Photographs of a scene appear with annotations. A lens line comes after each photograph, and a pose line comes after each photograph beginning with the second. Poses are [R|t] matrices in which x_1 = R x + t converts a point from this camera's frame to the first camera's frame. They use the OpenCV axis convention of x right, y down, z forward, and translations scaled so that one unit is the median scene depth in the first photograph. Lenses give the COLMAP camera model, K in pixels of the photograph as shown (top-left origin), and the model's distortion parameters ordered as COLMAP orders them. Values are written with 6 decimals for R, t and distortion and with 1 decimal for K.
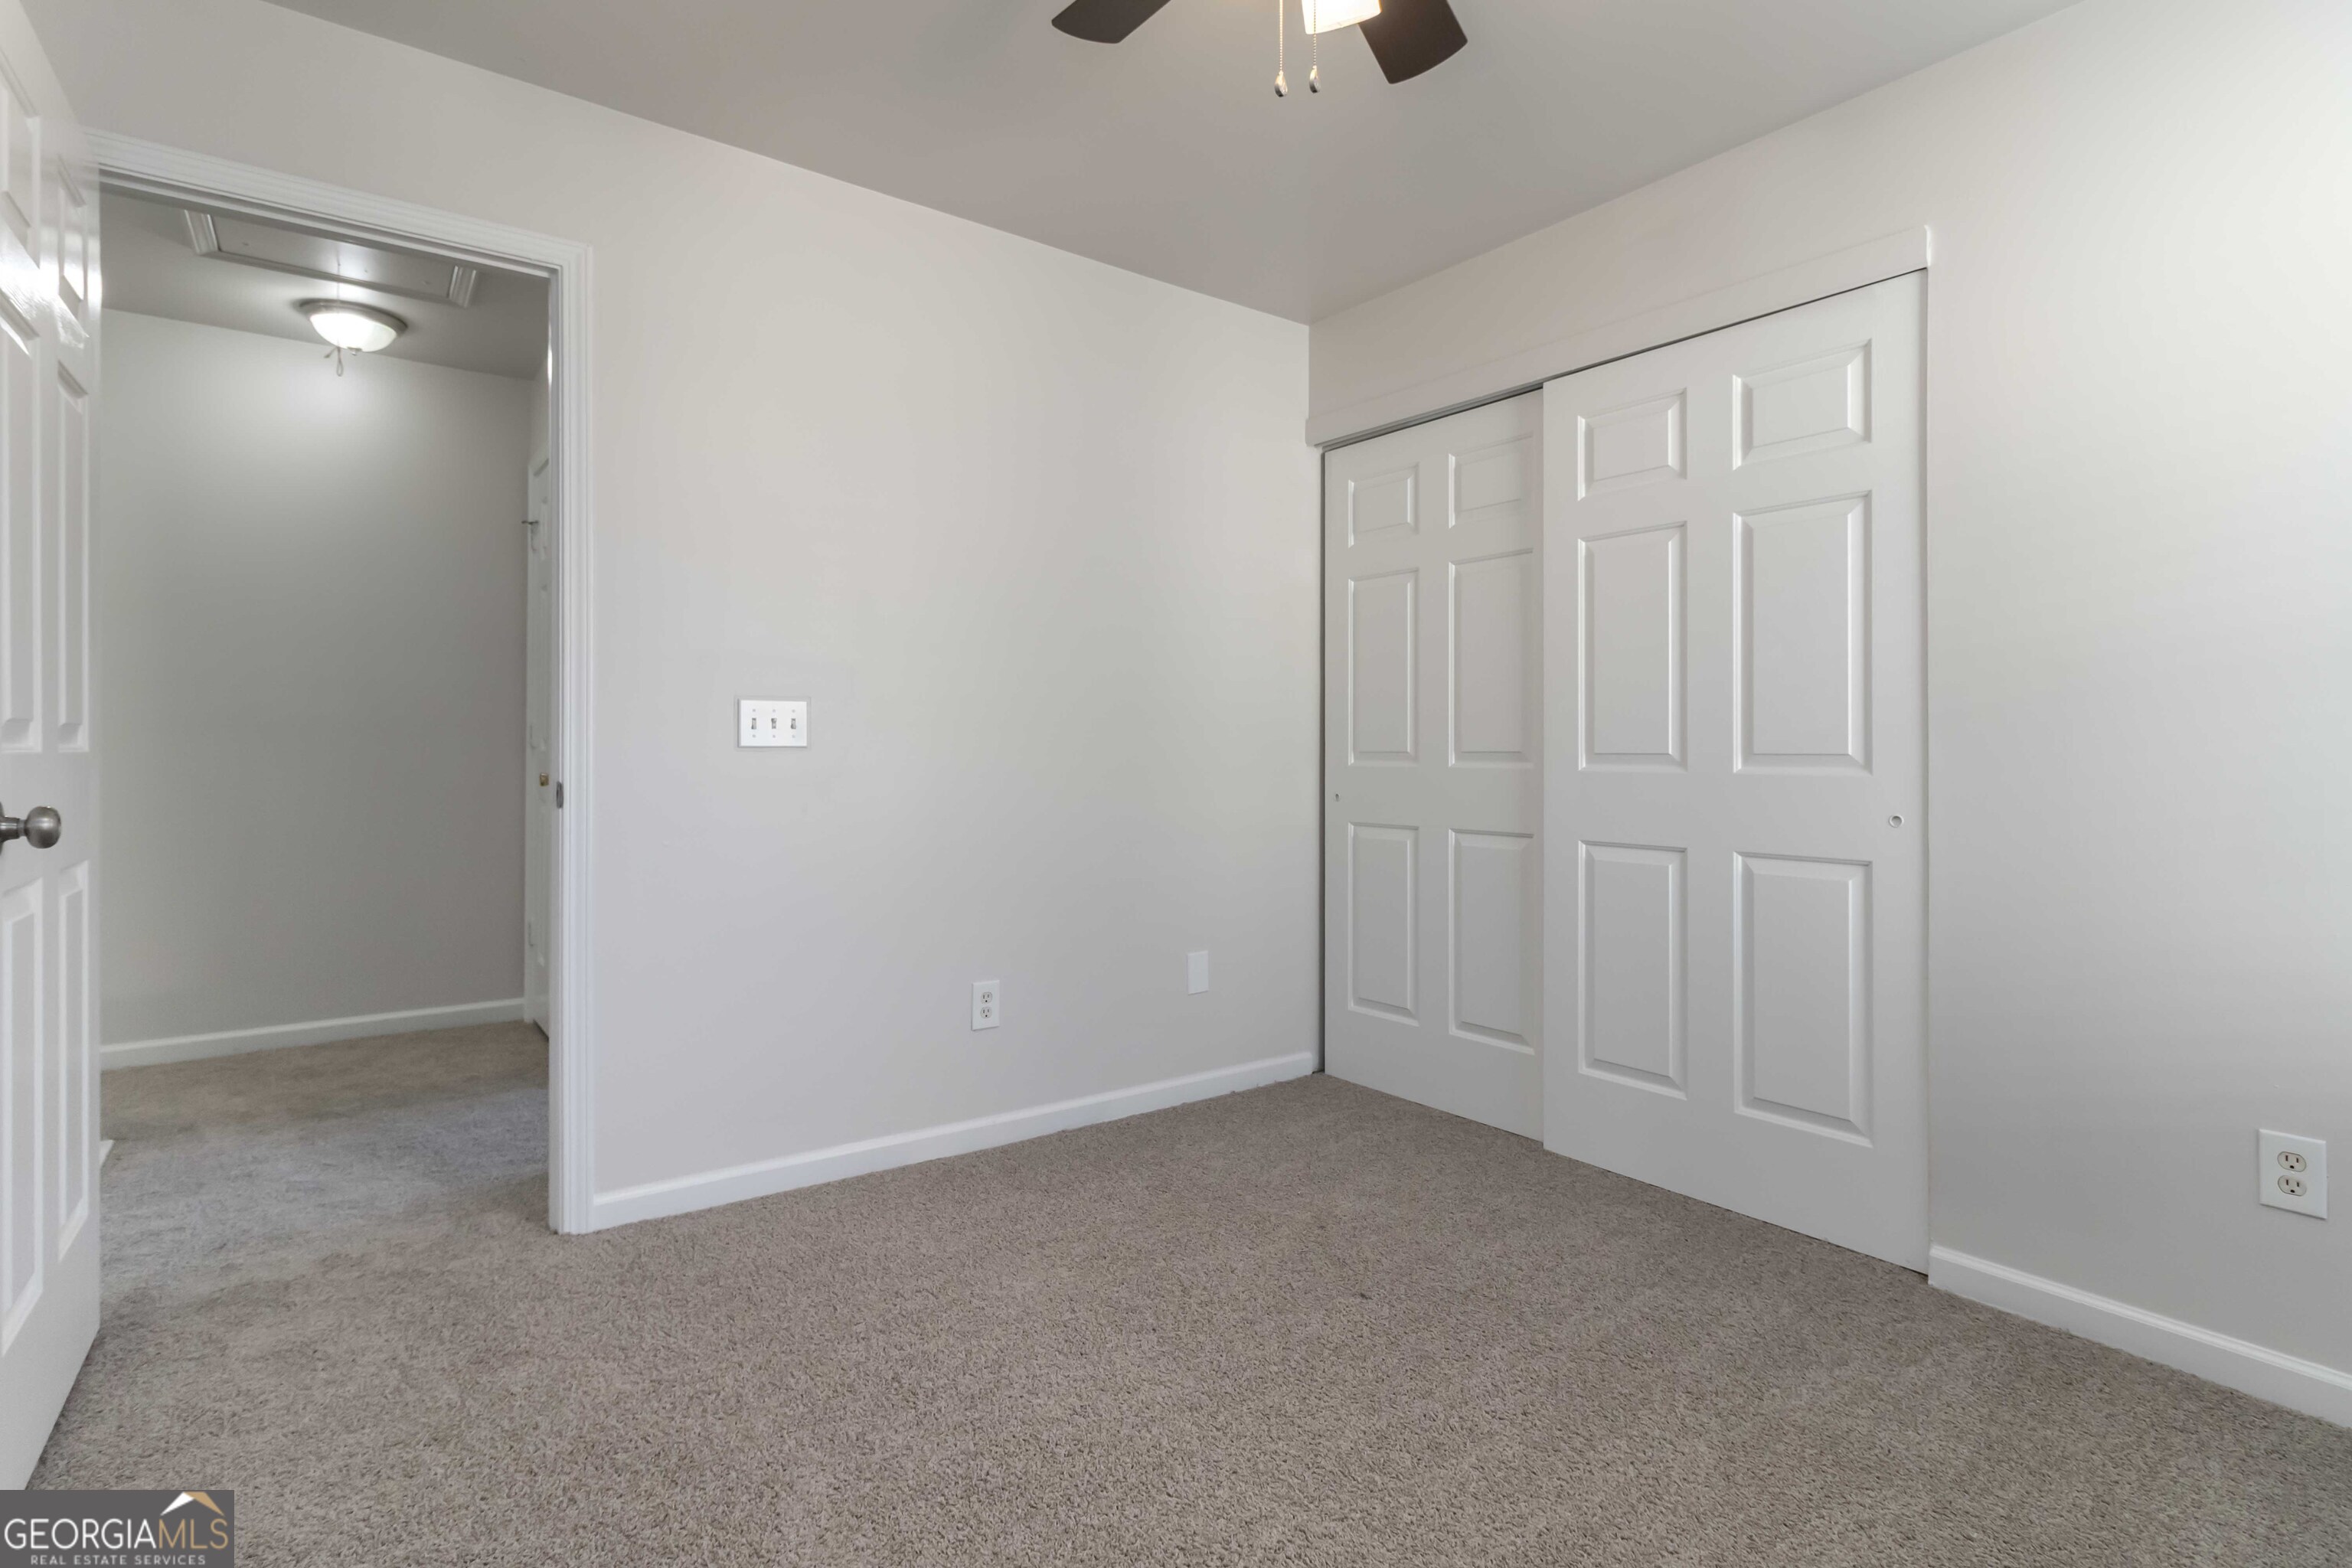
lens RADIAL K [[1179.4, 0, 1176.0], [0, 1179.4, 784.0], [0, 0, 1]] dist [0.000844, 0.000187]
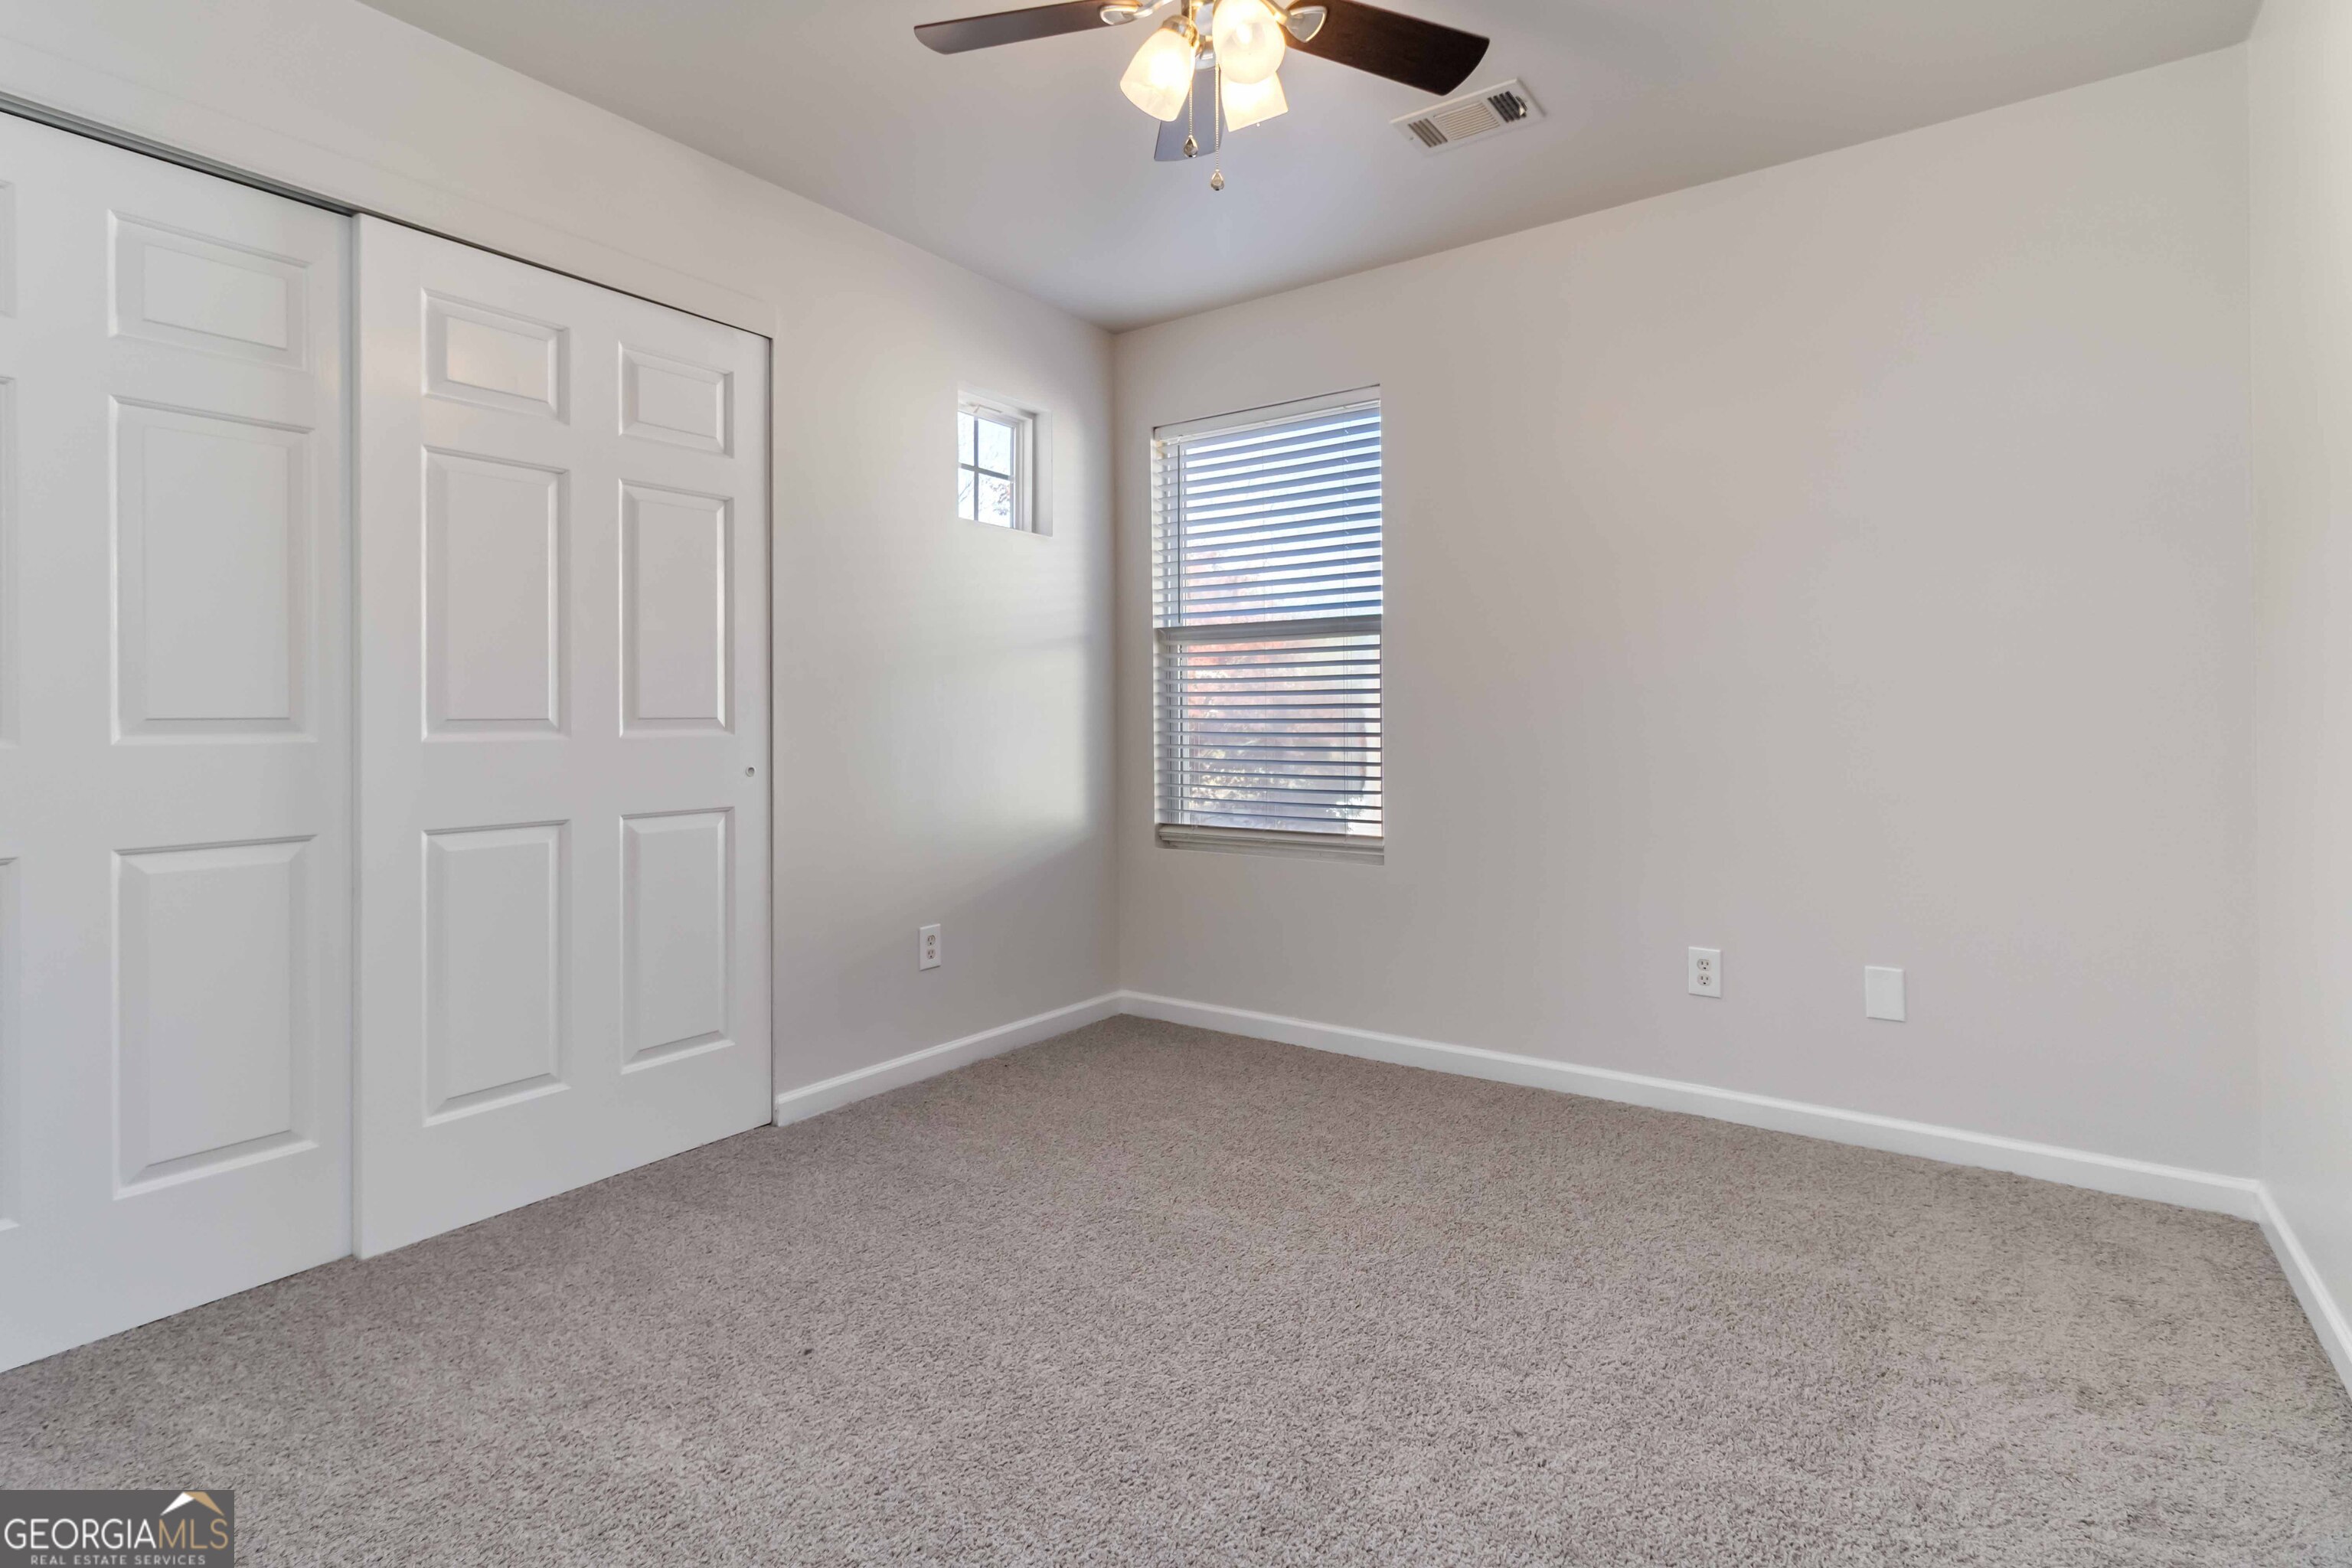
lens RADIAL K [[1123.2, 0, 1180.2], [0, 1123.2, 738.7], [0, 0, 1]] dist [0.000654, 0.000521]
pose [[-0.313487, -0.024617, 0.949273, -0.595530], [0.027263, 0.999019, 0.034910, -0.029007], [-0.949201, 0.036824, -0.312509, 0.861822]]
